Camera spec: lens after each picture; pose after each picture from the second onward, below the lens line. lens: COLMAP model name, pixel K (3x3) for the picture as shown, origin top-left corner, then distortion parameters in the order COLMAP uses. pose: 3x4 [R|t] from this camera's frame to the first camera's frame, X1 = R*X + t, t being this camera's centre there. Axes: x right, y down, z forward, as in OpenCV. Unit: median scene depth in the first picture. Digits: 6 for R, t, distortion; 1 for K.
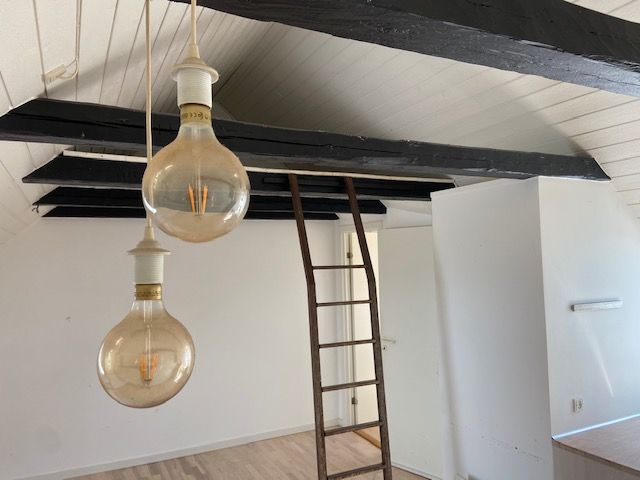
lens RADIAL K [[488.5, 0, 316.8], [0, 488.5, 234.5], [0, 0, 1]] dist [0.113568, -0.117002]
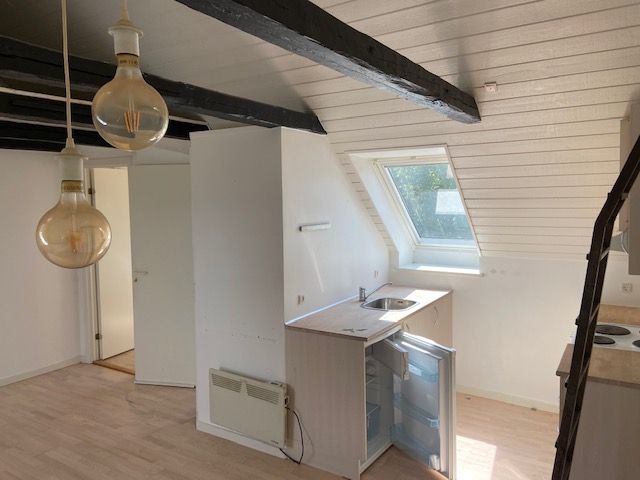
lens RADIAL K [[488.5, 0, 316.8], [0, 488.5, 234.5], [0, 0, 1]] dist [0.113568, -0.117002]
pose [[0.855537, -0.027710, 0.517000, -0.132634], [-0.031355, 0.993961, 0.105161, 0.022508], [-0.516792, -0.106179, 0.849501, -0.142627]]
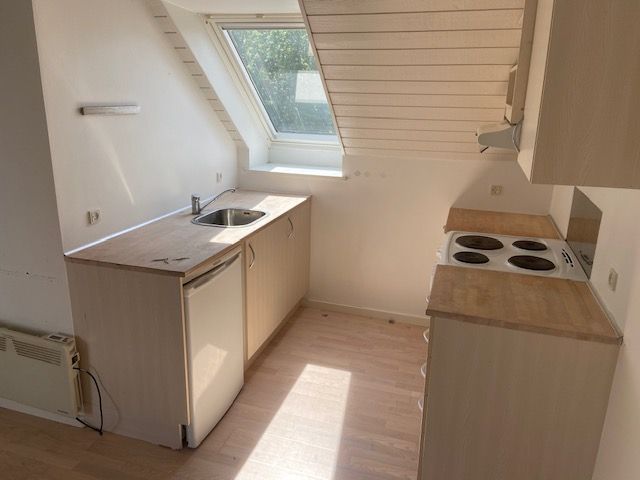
lens RADIAL K [[488.5, 0, 316.8], [0, 488.5, 234.5], [0, 0, 1]] dist [0.113568, -0.117002]
pose [[0.698478, -0.163005, 0.696820, 0.156403], [-0.072789, 0.952481, 0.295773, 0.064955], [-0.711920, -0.257312, 0.653422, 0.081068]]
